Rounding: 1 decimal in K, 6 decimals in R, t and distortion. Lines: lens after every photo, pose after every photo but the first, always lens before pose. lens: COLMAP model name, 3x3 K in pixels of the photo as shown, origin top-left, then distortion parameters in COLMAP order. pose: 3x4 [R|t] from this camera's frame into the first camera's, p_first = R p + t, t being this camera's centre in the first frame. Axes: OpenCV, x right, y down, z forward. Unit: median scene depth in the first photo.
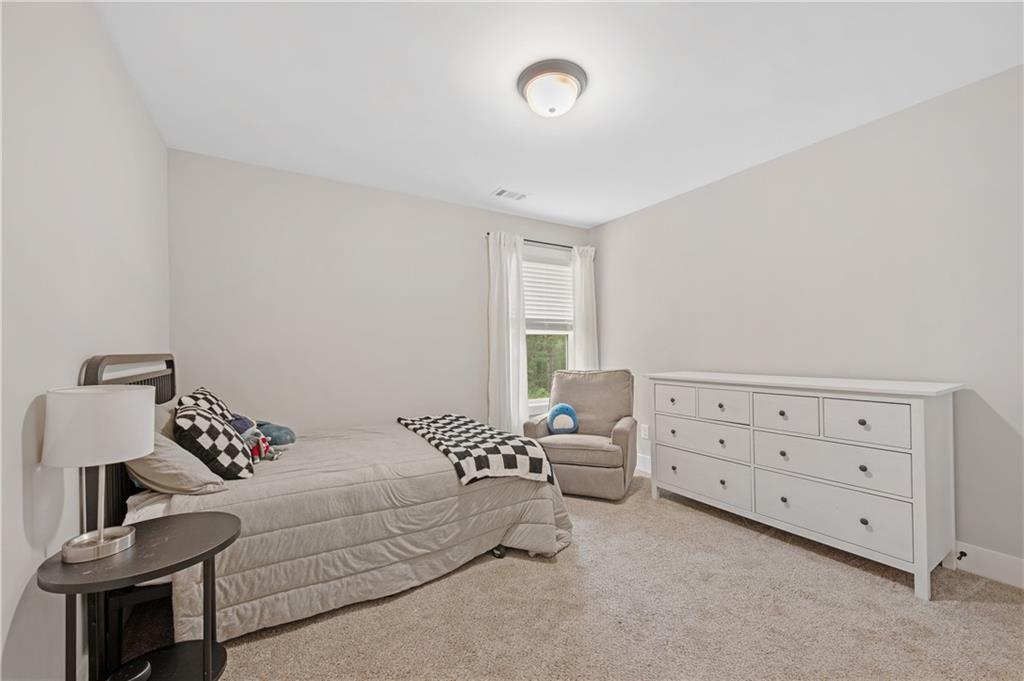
lens RADIAL K [[404.2, 0, 510.7], [0, 404.2, 345.7], [0, 0, 1]] dist [0.002046, 0.001264]
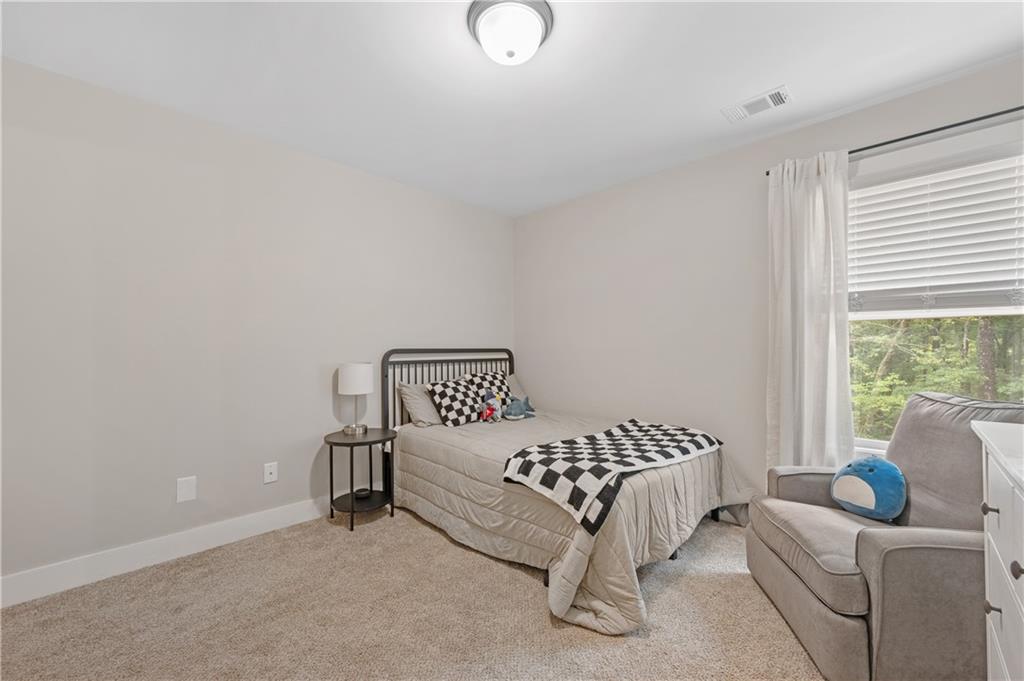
lens RADIAL K [[404.2, 0, 512.6], [0, 404.2, 341.4], [0, 0, 1]] dist [0.002046, 0.001264]
pose [[0.245675, -0.003958, -0.969344, 0.797668], [0.008122, 0.999965, -0.002024, -0.004615], [0.969318, -0.007375, 0.245699, 0.701676]]
